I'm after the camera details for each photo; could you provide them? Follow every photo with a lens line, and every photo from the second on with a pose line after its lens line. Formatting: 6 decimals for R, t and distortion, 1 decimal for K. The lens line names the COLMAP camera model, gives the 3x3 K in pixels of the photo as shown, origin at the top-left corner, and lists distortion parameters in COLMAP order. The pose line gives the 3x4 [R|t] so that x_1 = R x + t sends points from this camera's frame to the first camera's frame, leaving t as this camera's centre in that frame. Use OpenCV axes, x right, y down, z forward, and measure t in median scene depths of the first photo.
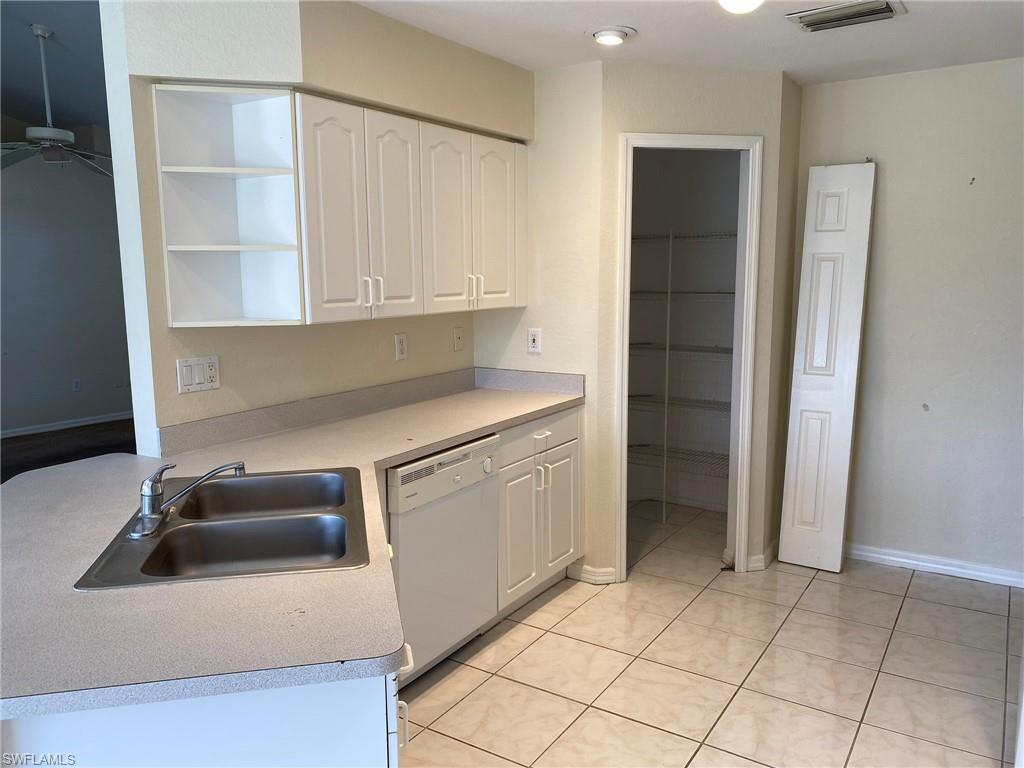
lens RADIAL K [[783.8, 0, 509.9], [0, 783.8, 382.6], [0, 0, 1]] dist [0.050015, -0.041304]
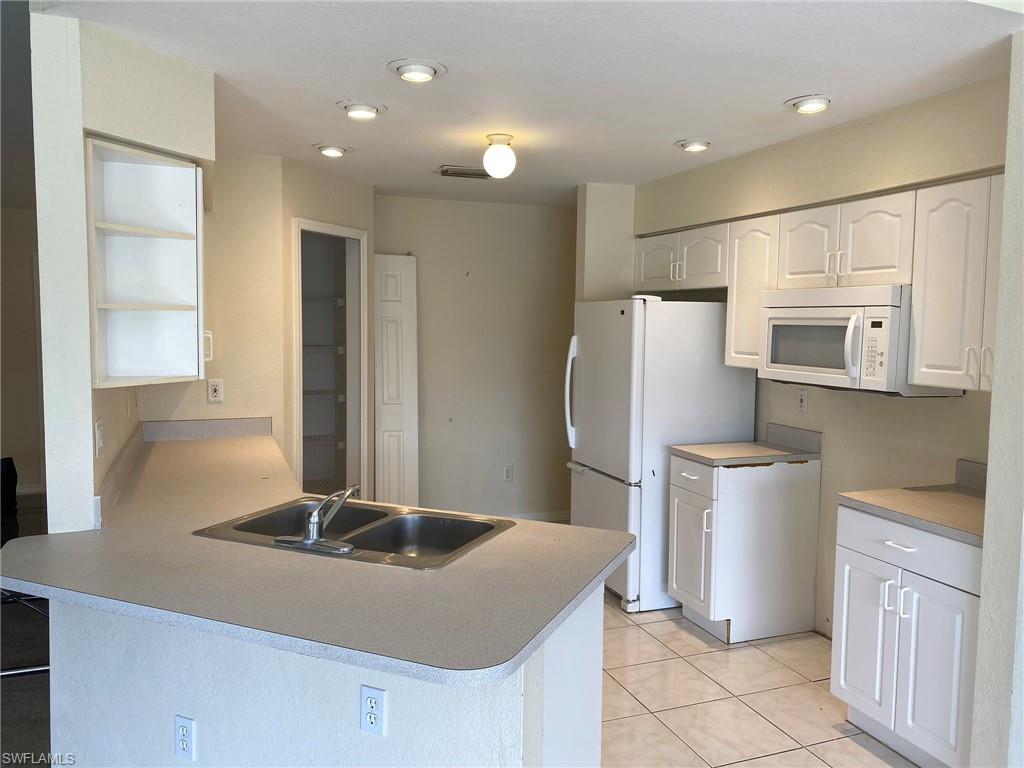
lens RADIAL K [[783.8, 0, 514.3], [0, 783.8, 383.9], [0, 0, 1]] dist [0.050015, -0.041304]
pose [[0.578254, -0.050583, 0.814287, -0.629014], [0.098774, 0.995075, -0.008330, -0.012822], [-0.809856, 0.085247, 0.580402, 0.029400]]
